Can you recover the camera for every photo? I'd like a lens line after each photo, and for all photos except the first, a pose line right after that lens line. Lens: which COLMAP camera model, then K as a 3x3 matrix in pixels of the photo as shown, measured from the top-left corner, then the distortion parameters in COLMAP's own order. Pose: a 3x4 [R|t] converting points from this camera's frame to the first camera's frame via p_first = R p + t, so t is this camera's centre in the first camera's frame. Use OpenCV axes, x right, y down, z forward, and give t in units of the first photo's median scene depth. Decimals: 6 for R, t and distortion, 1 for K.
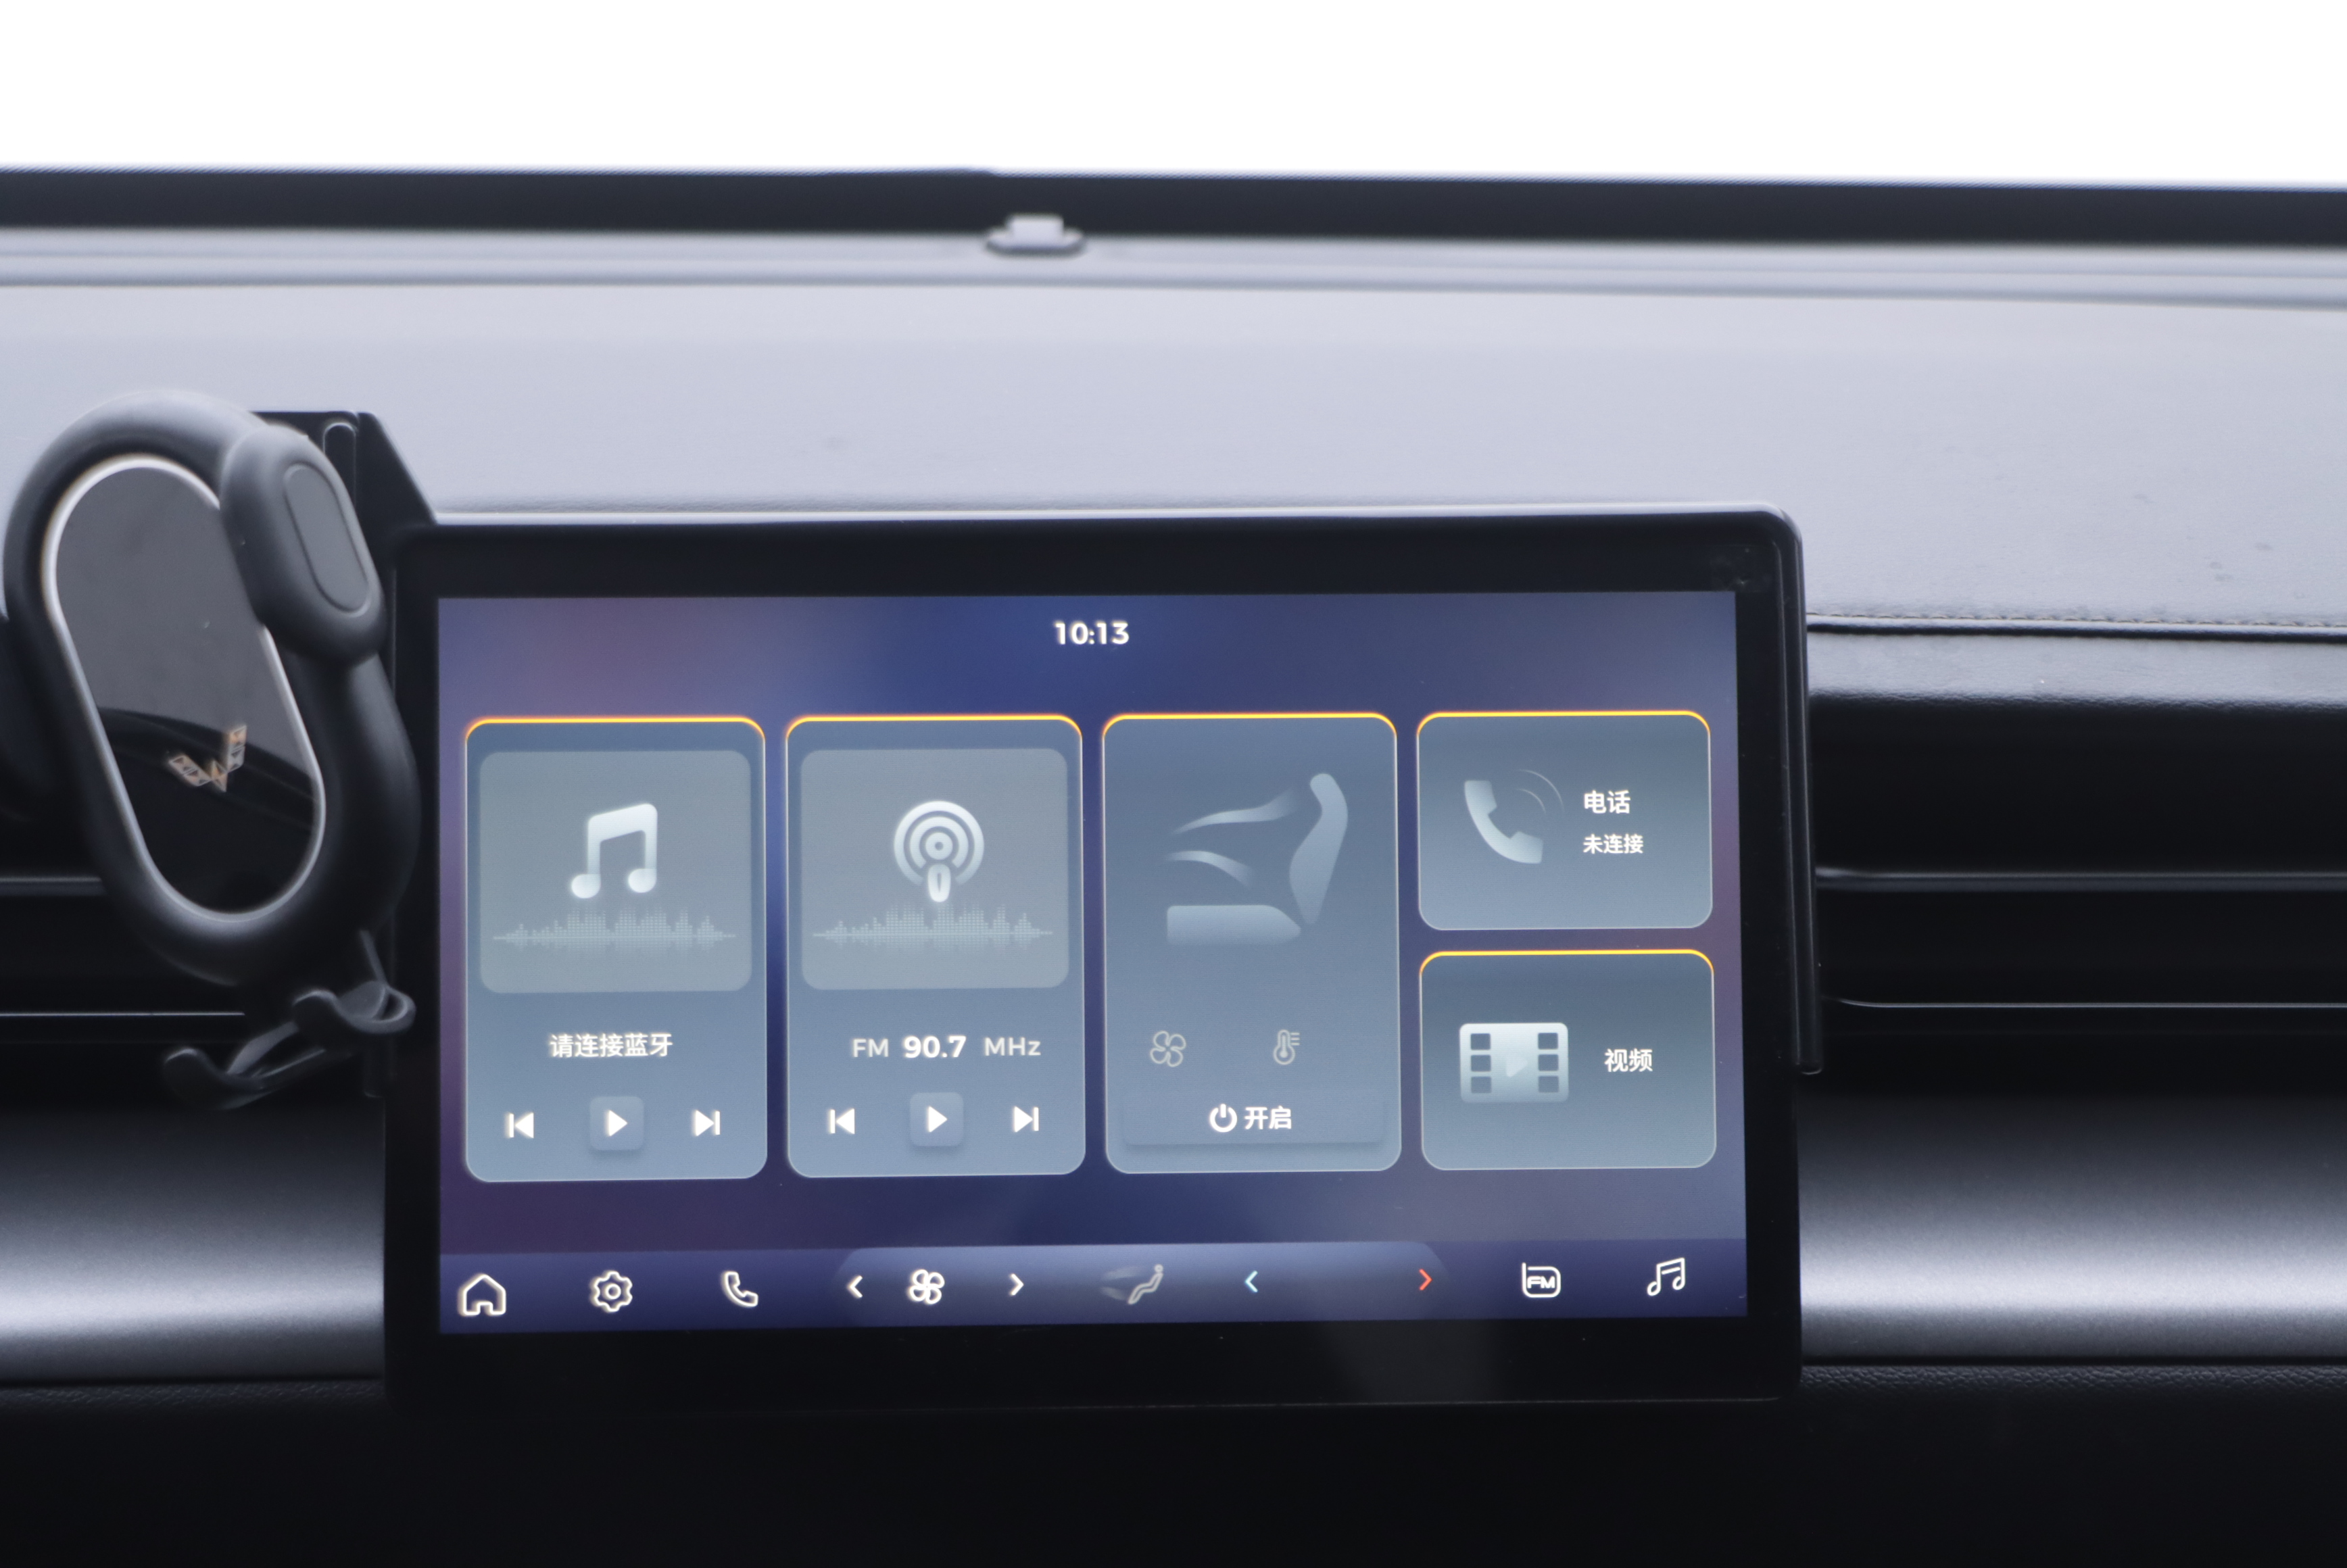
lens RADIAL K [[5486.0, 0, 1178.0], [0, 5486.0, 777.3], [0, 0, 1]] dist [0.265382, 0.000000]
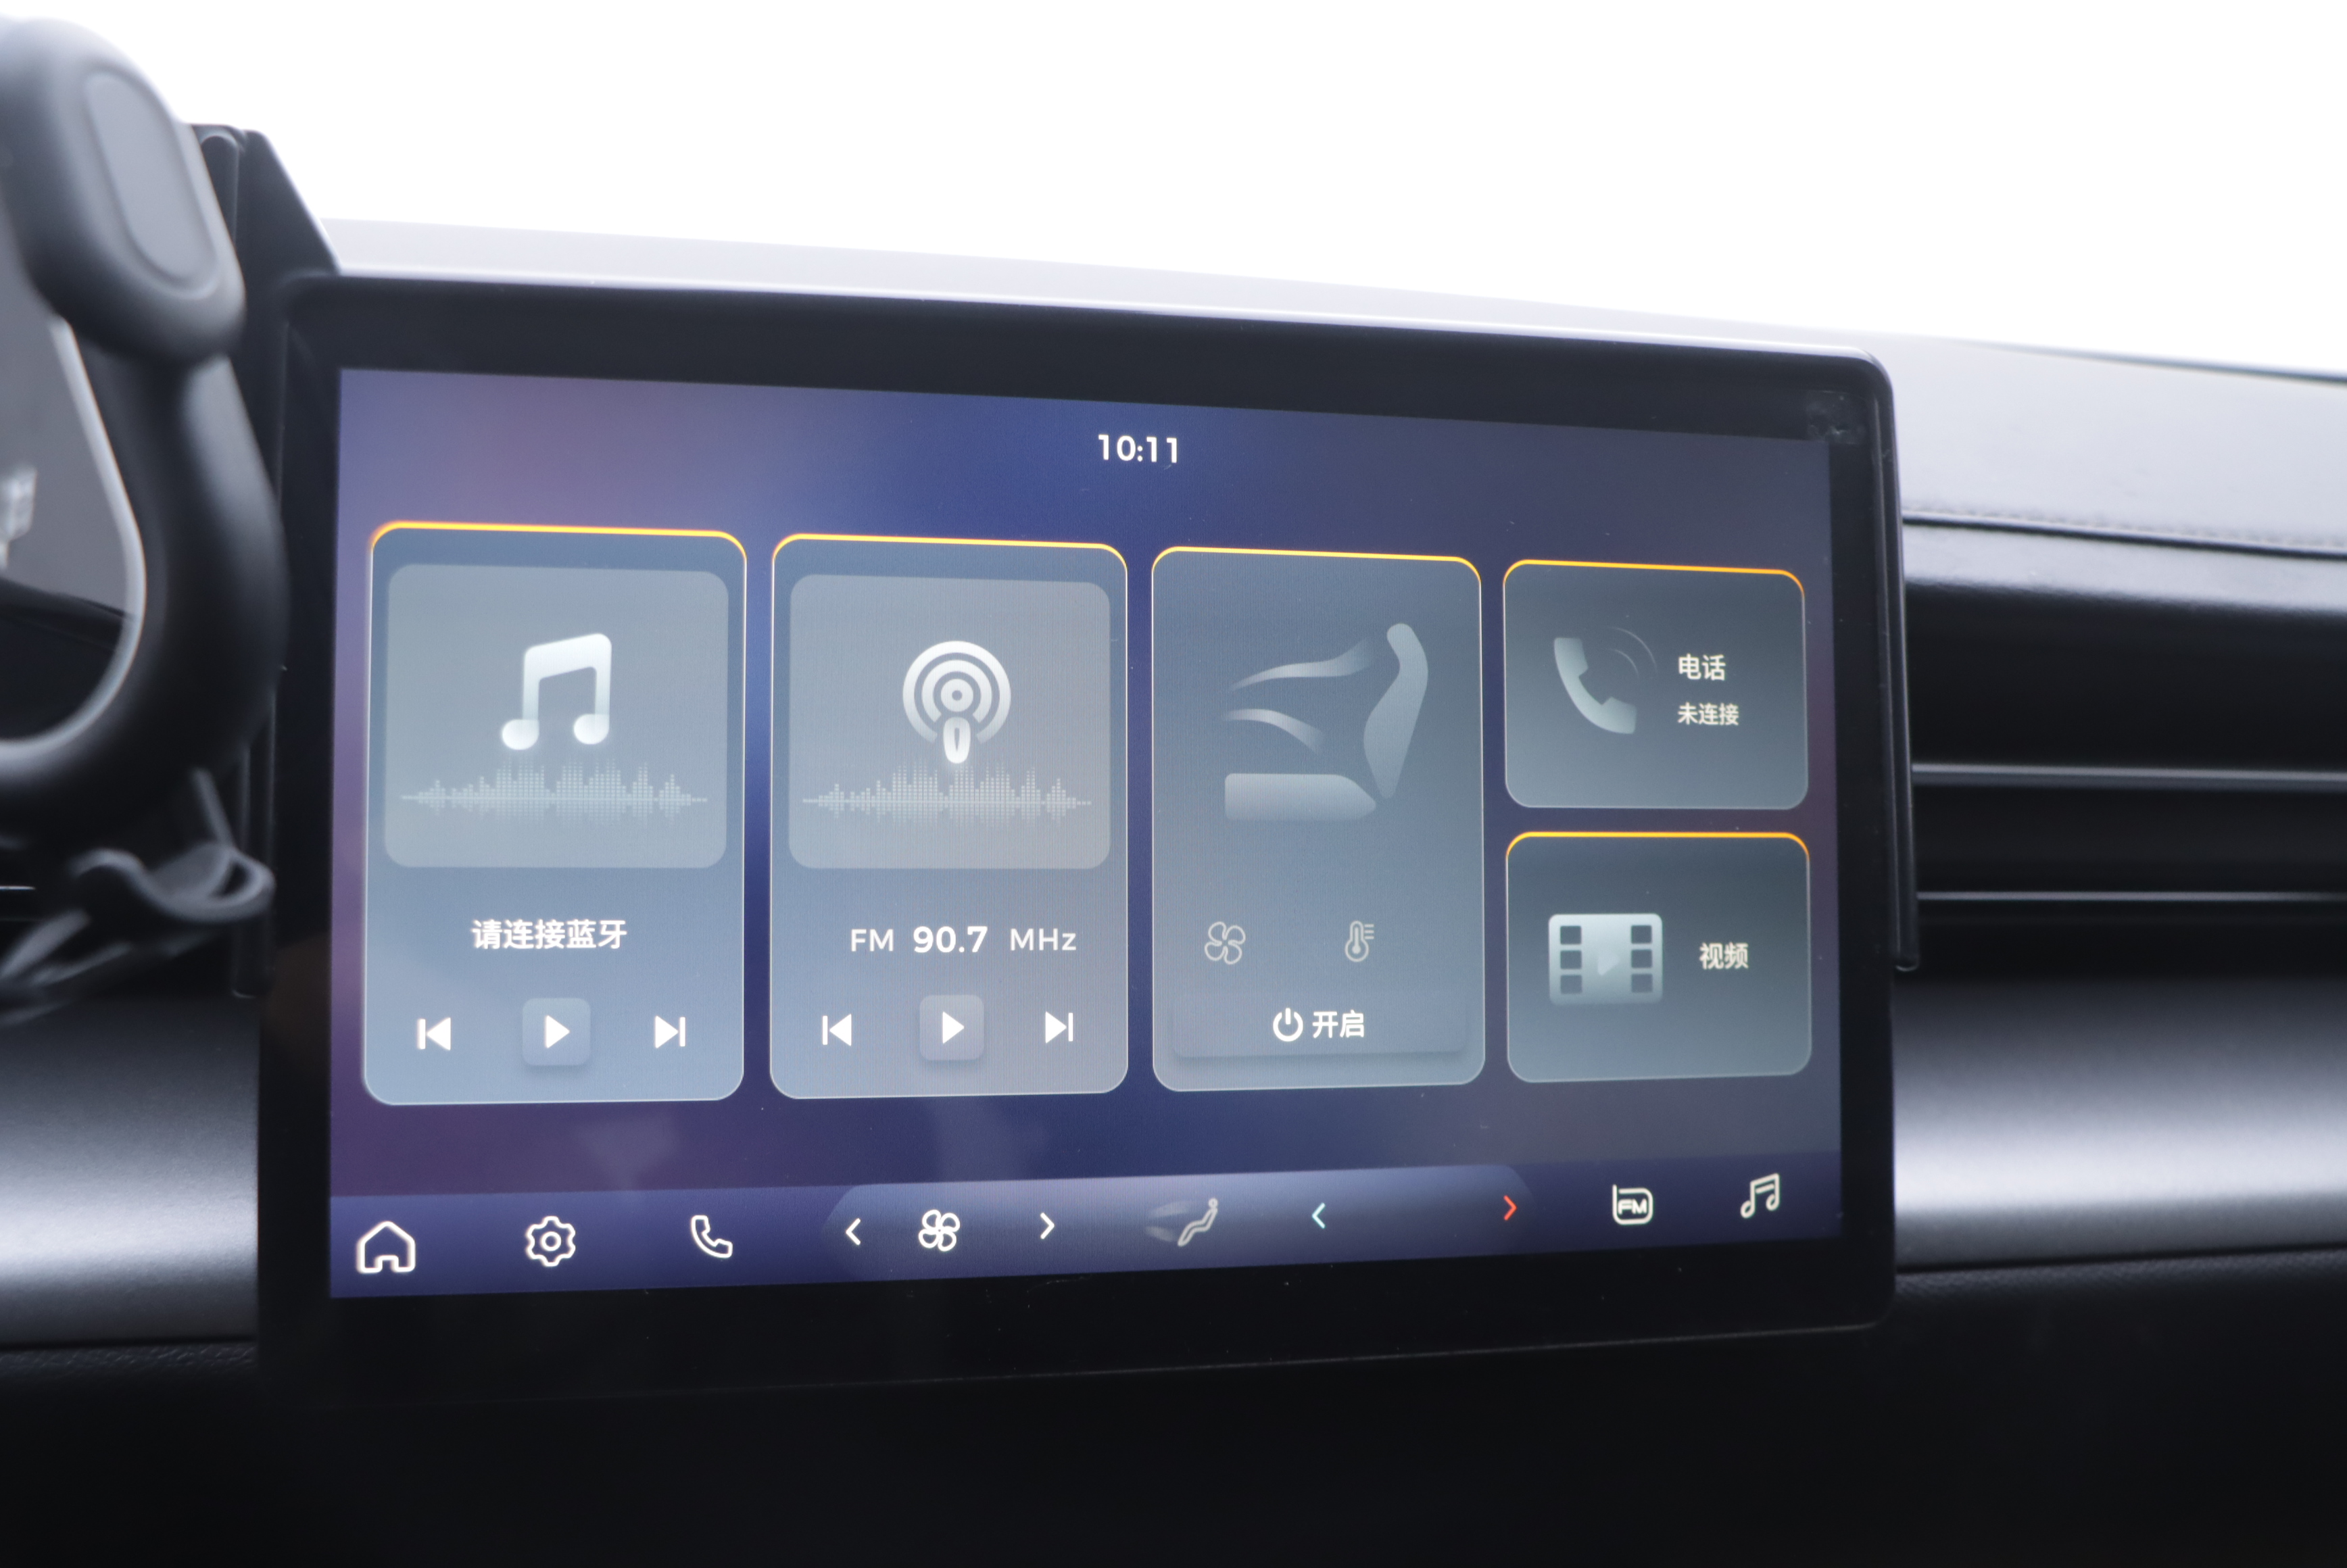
lens RADIAL K [[2469.9, 0, 1231.6], [0, 2469.9, 792.6], [0, 0, 1]] dist [-0.093348, 0.000000]
pose [[0.979316, 0.015626, 0.201733, -0.077951], [-0.016010, 0.999872, 0.000272, 0.026310], [-0.201702, -0.003496, 0.979441, 0.629290]]
